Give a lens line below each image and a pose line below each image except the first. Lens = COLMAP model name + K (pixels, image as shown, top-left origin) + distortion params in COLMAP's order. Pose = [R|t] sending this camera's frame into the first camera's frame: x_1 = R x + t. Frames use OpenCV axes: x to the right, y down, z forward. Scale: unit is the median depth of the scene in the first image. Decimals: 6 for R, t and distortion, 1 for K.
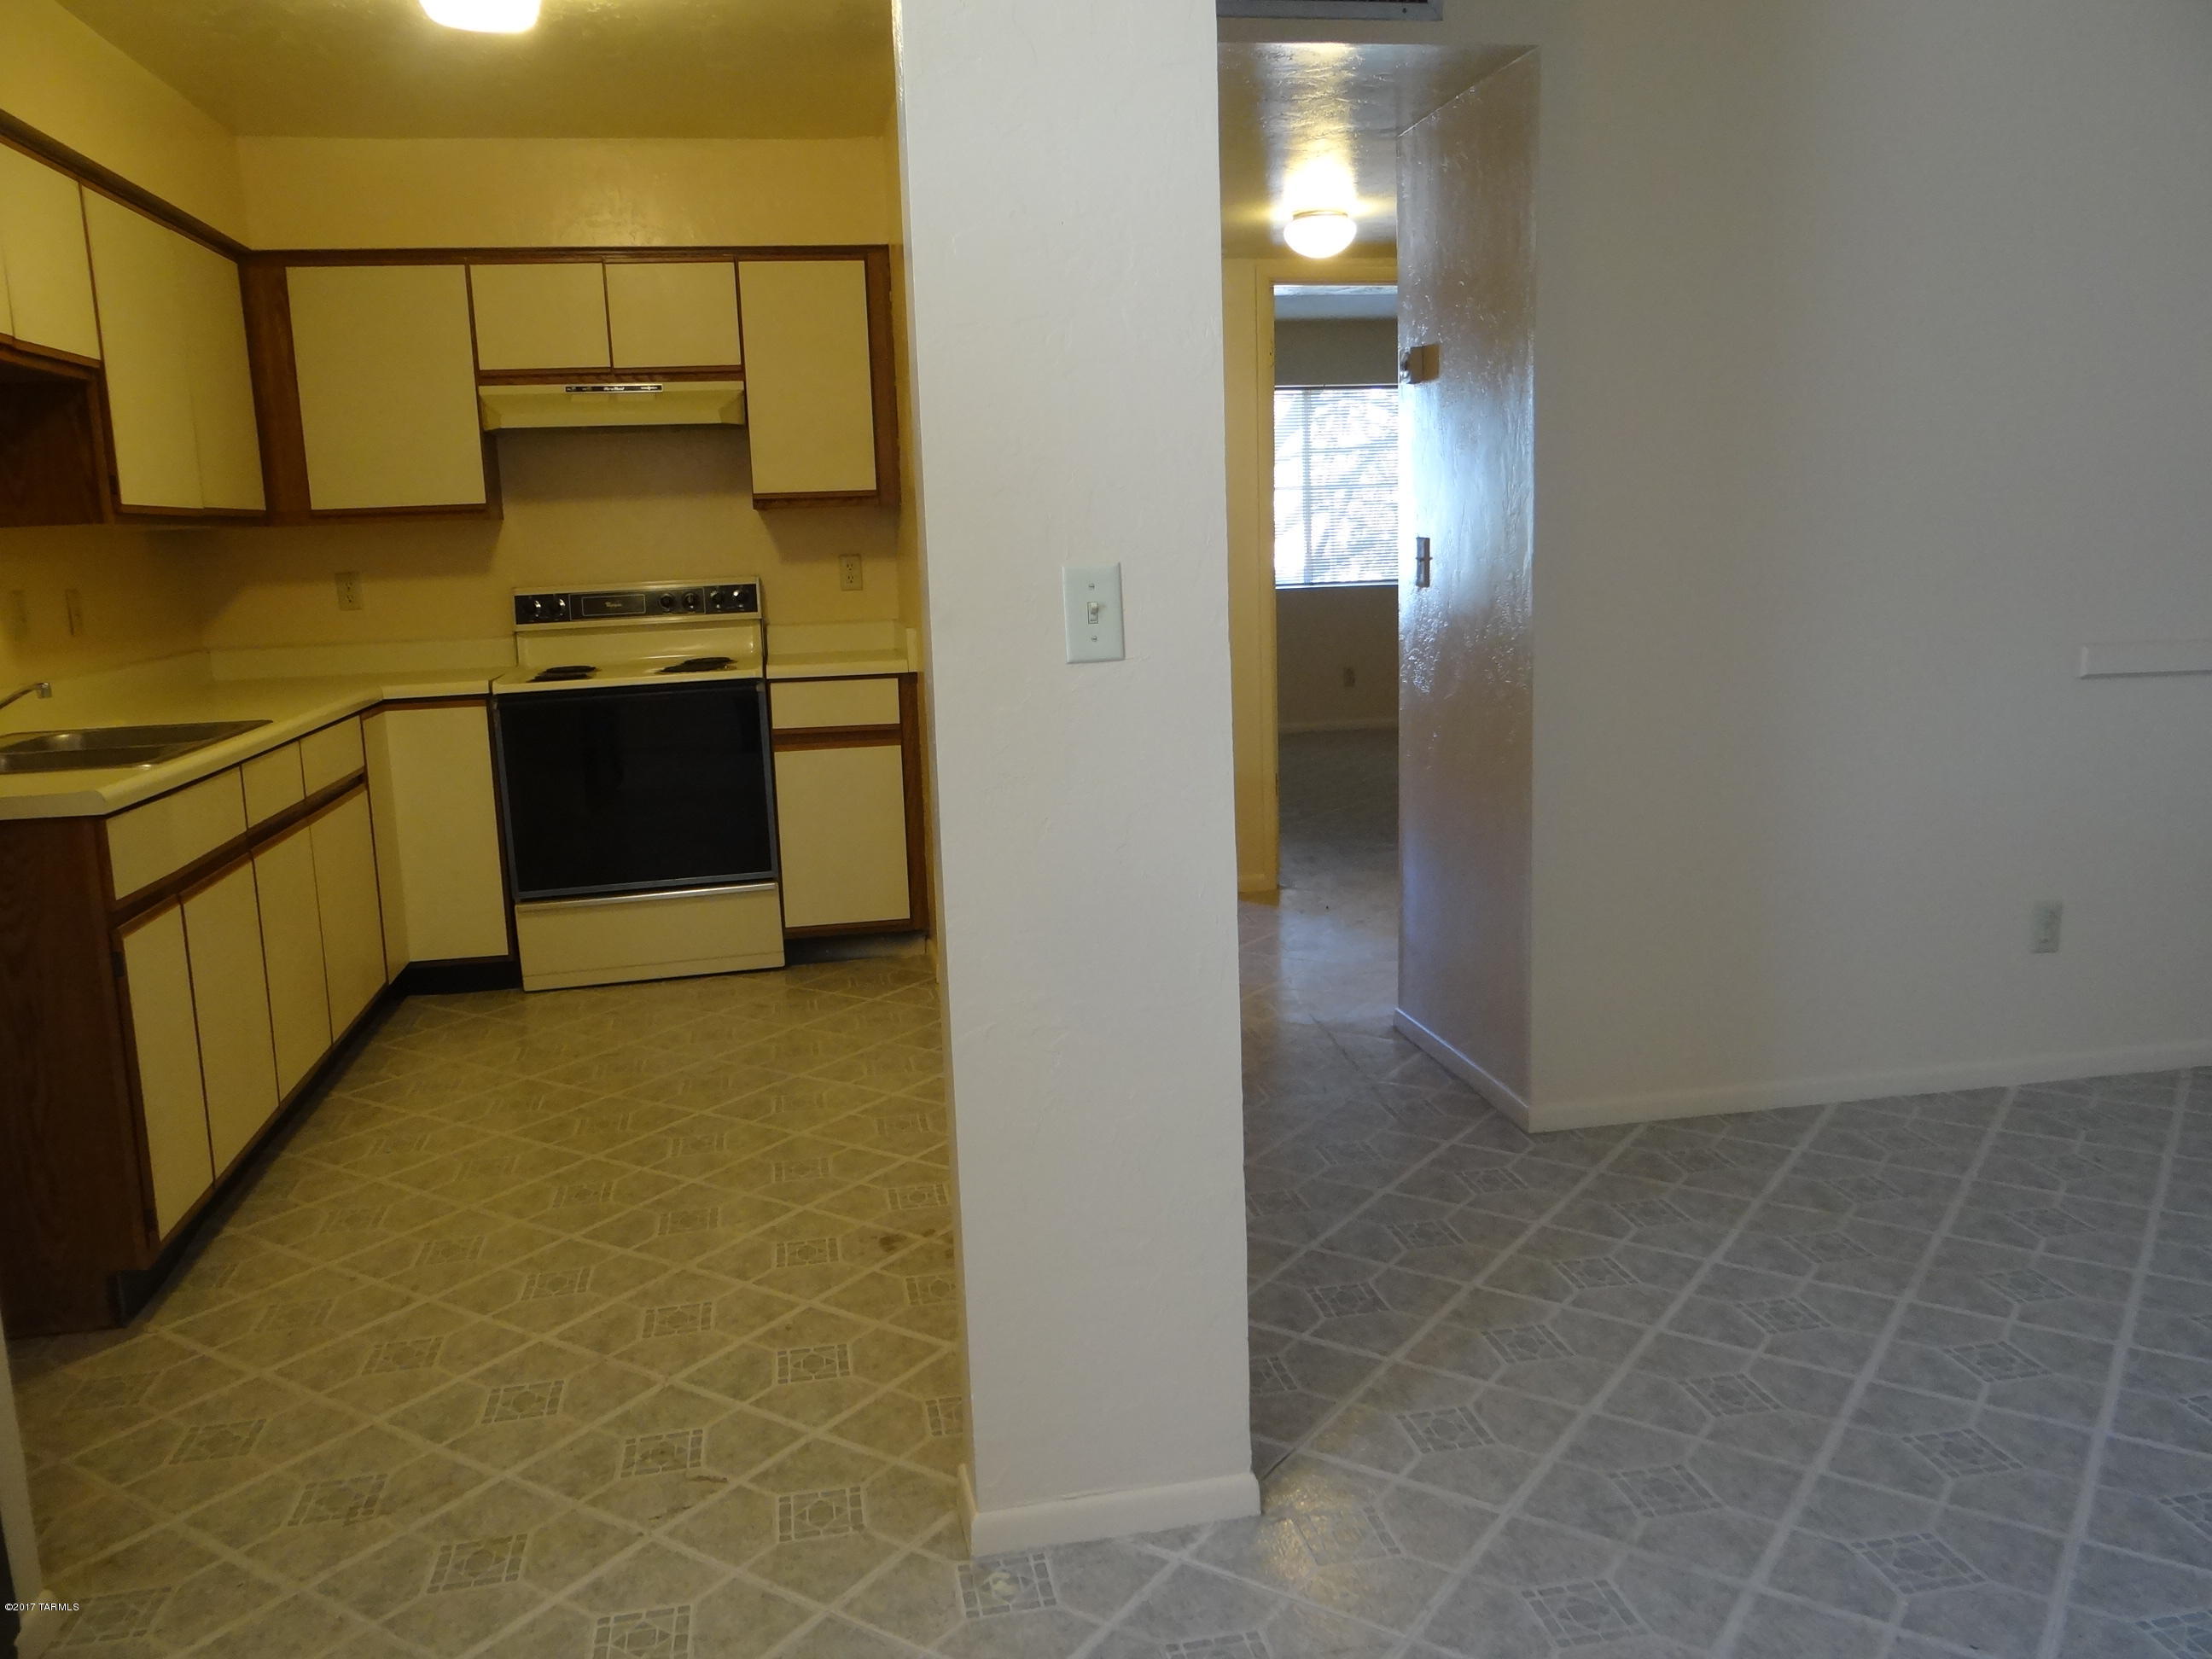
lens RADIAL K [[1753.2, 0, 1093.8], [0, 1753.2, 819.3], [0, 0, 1]] dist [0.003917, -0.012352]
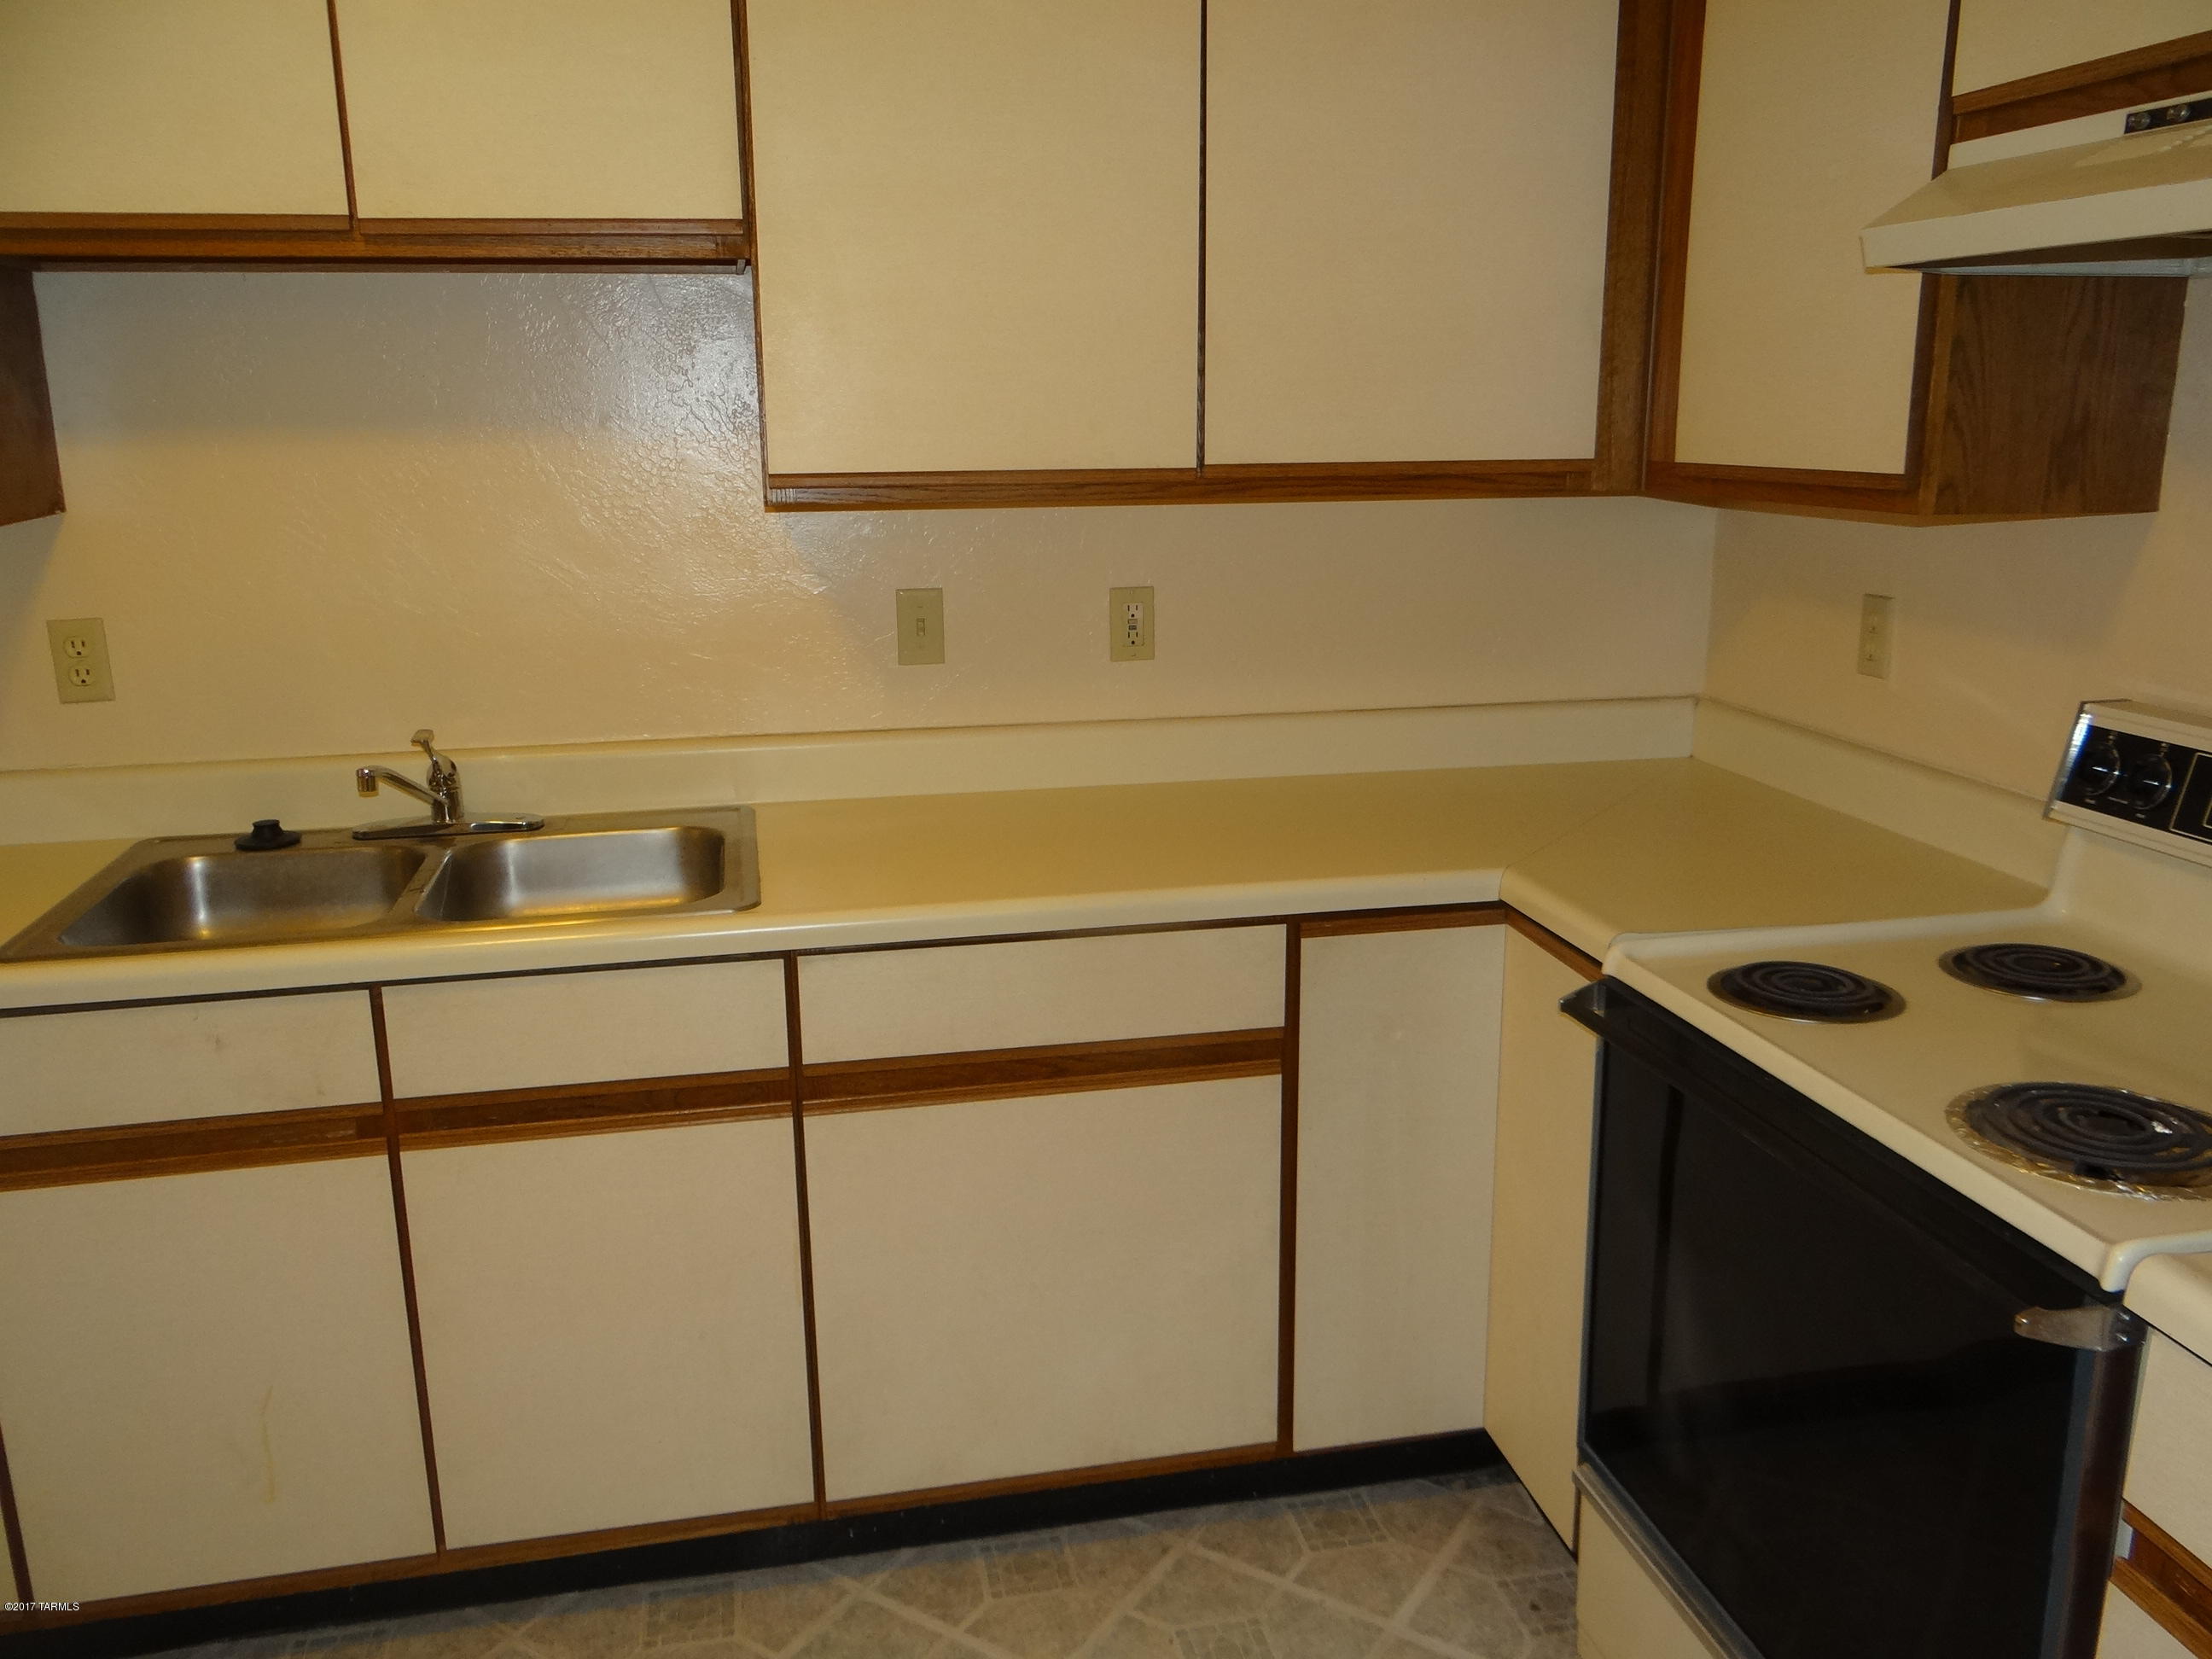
lens RADIAL K [[1753.2, 0, 1107.8], [0, 1753.2, 824.6], [0, 0, 1]] dist [0.003917, -0.012352]
pose [[0.026846, 0.269949, -0.962500, 0.025095], [-0.159192, 0.951714, 0.262483, -0.197240], [0.986883, 0.146176, 0.068524, 0.896940]]
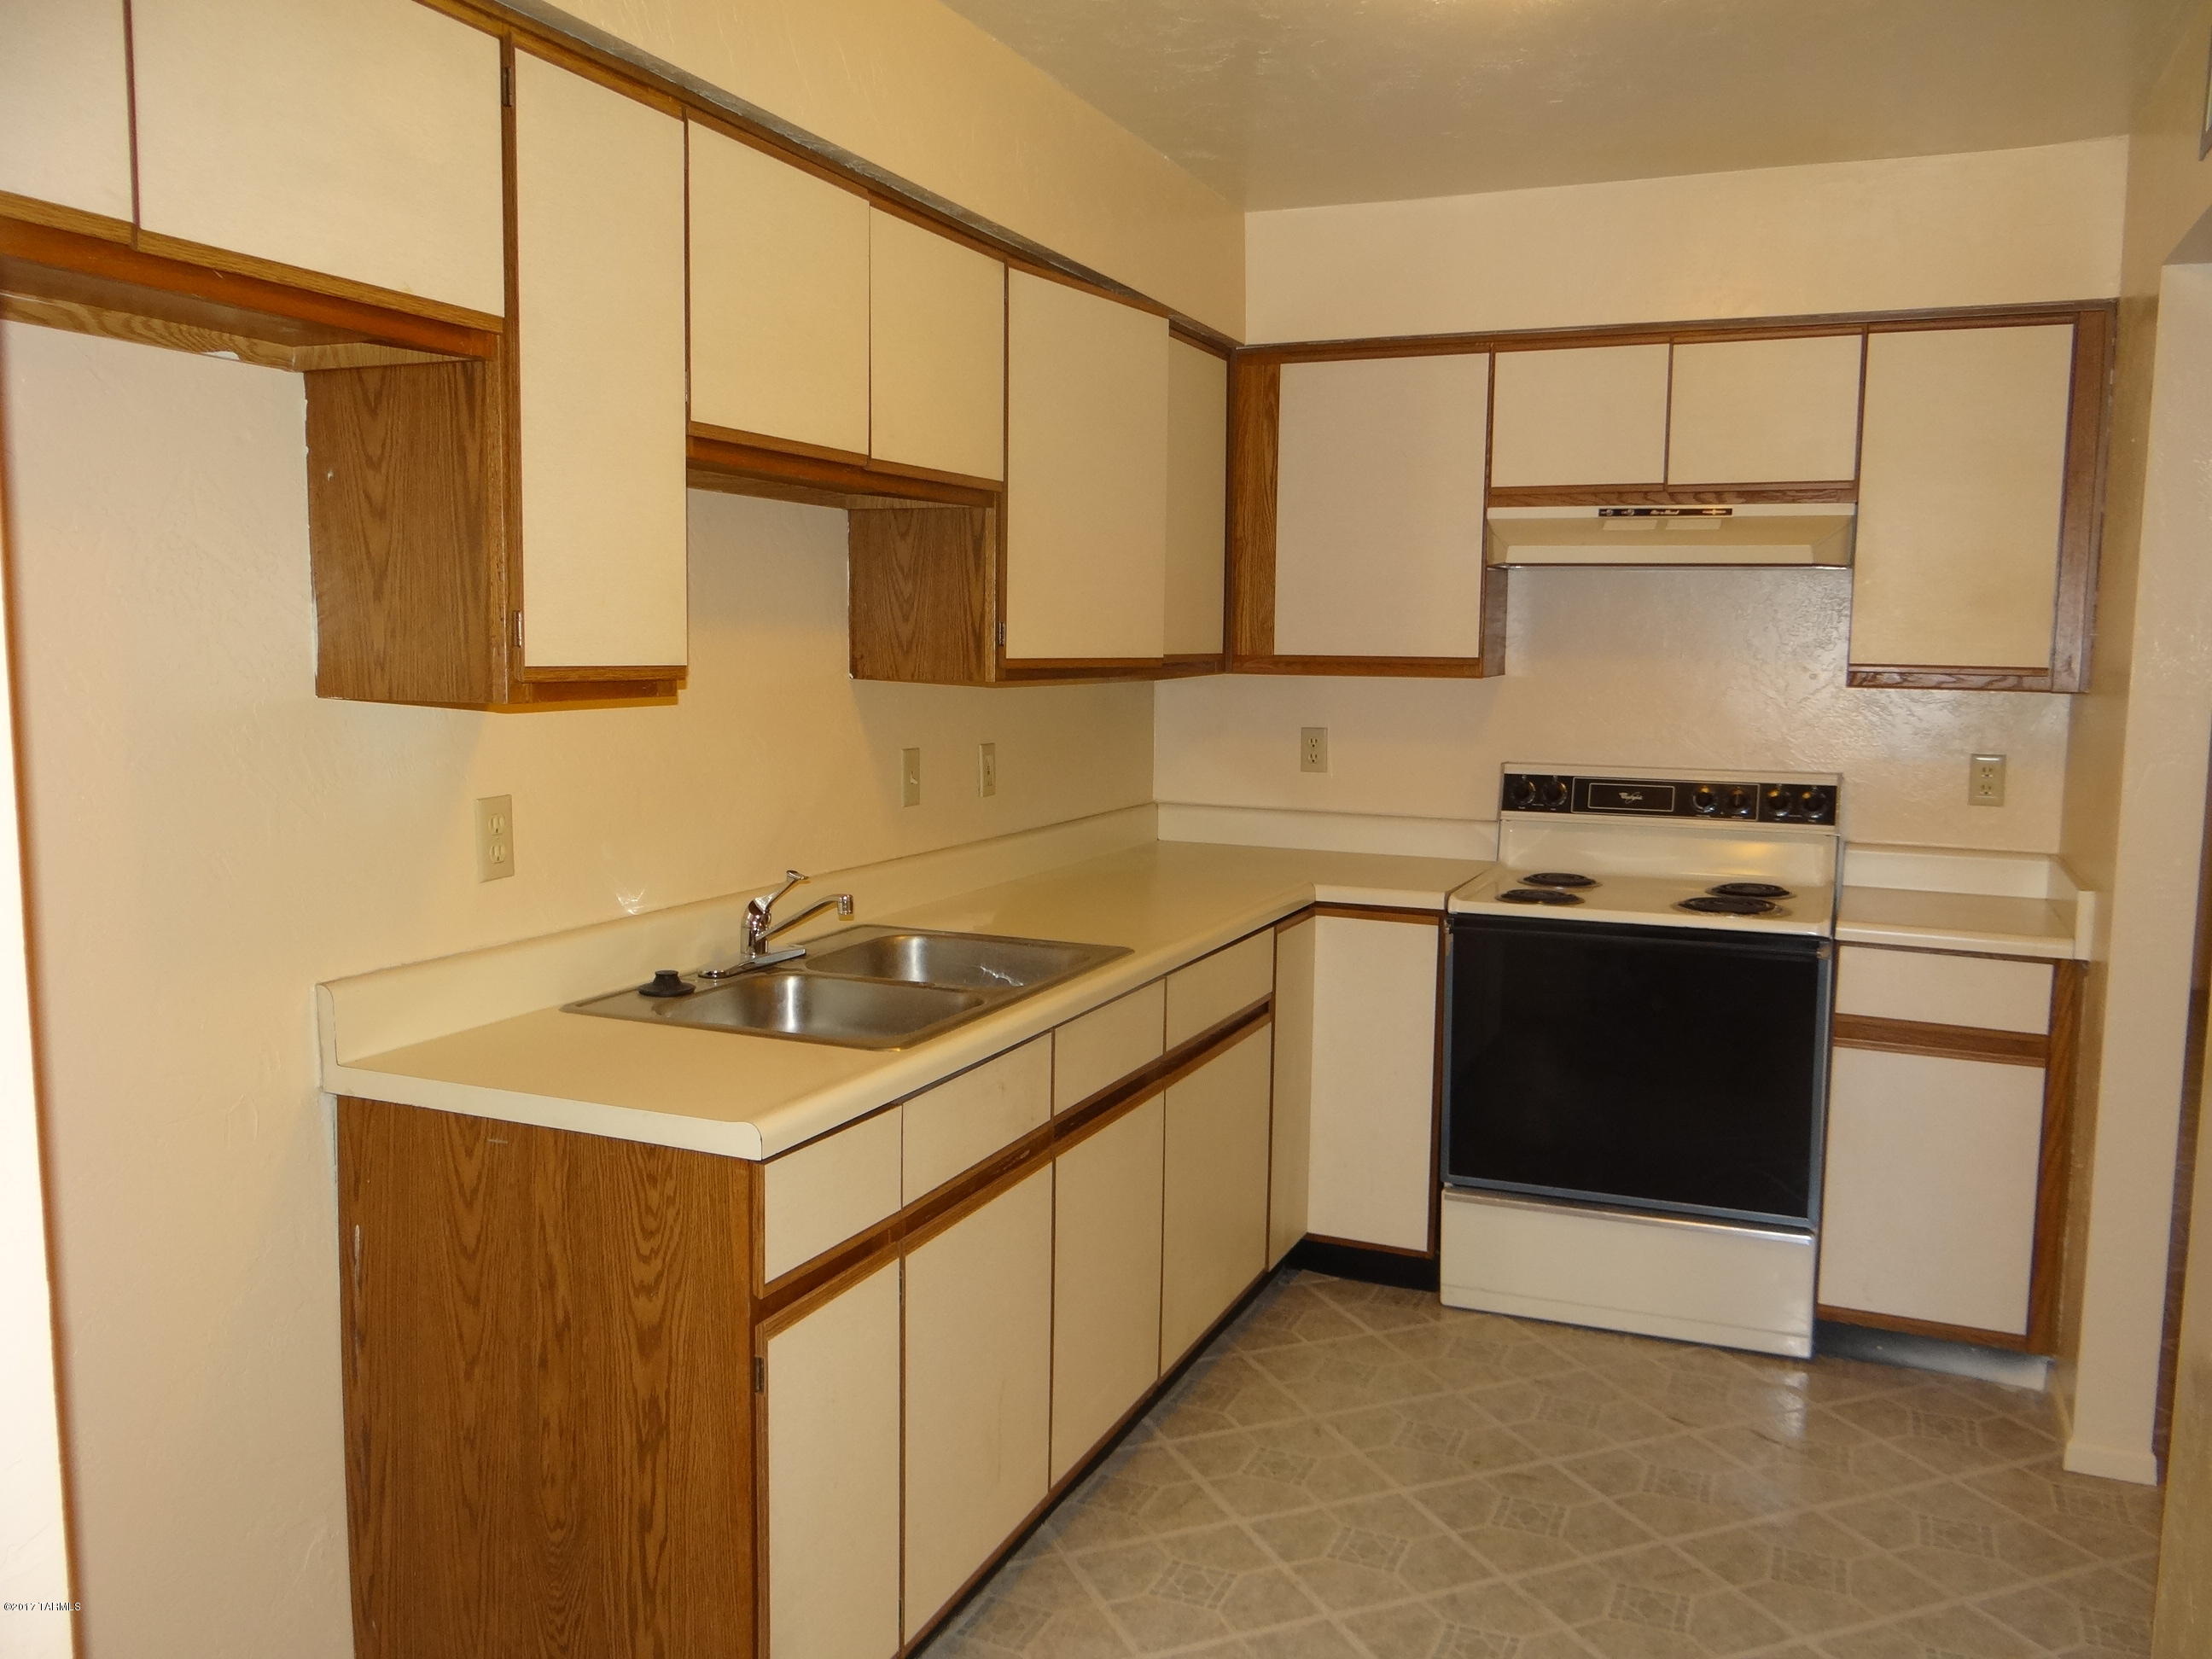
lens RADIAL K [[1753.2, 0, 1105.8], [0, 1753.2, 815.1], [0, 0, 1]] dist [0.003917, -0.012352]
pose [[0.831159, 0.103060, -0.546400, -0.059805], [-0.133721, 0.990881, -0.016513, -0.084187], [0.539716, 0.086790, 0.837361, 0.297734]]
